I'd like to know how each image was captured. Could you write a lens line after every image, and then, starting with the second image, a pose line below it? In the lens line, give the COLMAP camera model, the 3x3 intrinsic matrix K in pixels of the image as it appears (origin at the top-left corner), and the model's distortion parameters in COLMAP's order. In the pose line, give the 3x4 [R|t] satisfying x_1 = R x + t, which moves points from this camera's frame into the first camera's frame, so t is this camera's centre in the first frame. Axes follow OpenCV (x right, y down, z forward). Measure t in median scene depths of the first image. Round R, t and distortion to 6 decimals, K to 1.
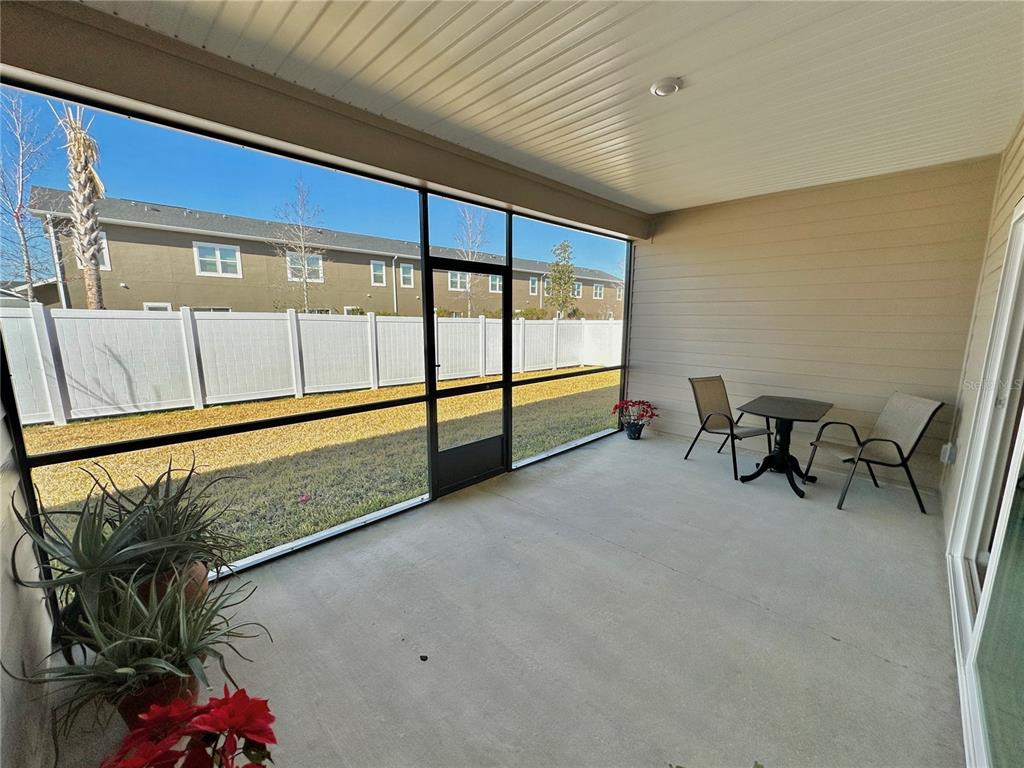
lens RADIAL K [[408.0, 0, 512.4], [0, 408.0, 384.4], [0, 0, 1]] dist [-0.001886, 0.000332]
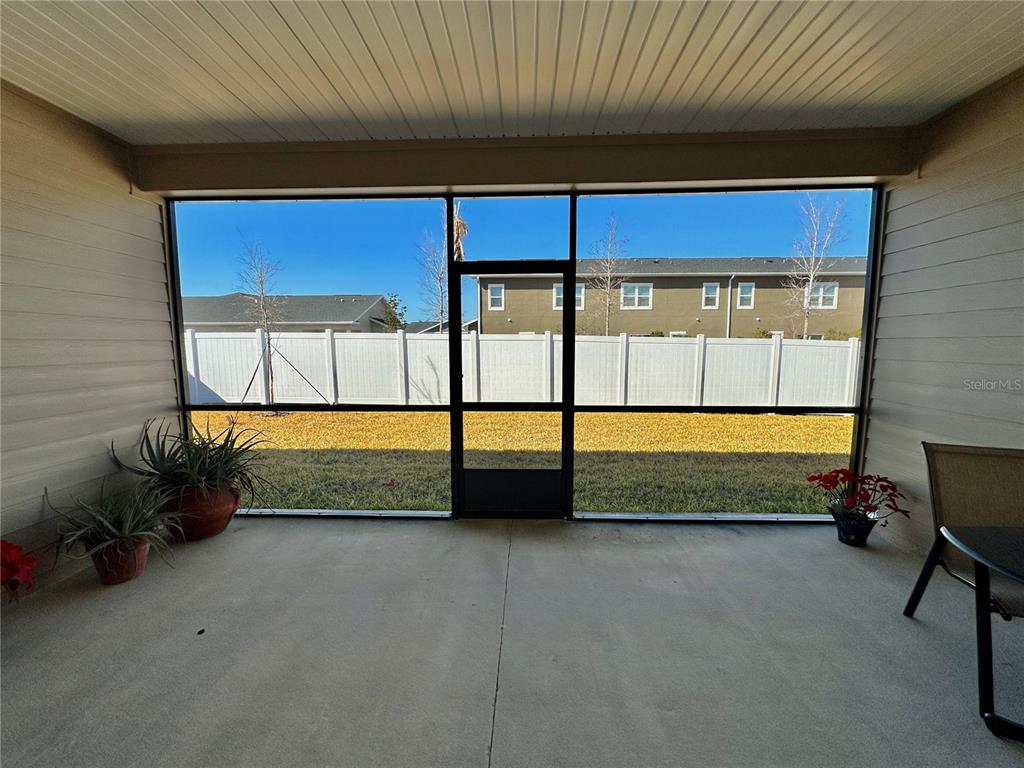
lens RADIAL K [[395.1, 0, 515.2], [0, 395.1, 390.7], [0, 0, 1]] dist [-0.001520, 0.000100]
pose [[0.687237, 0.085191, -0.721421, 0.396257], [-0.113485, 0.993497, 0.009213, -0.034509], [0.717514, 0.075539, 0.692436, 0.294294]]
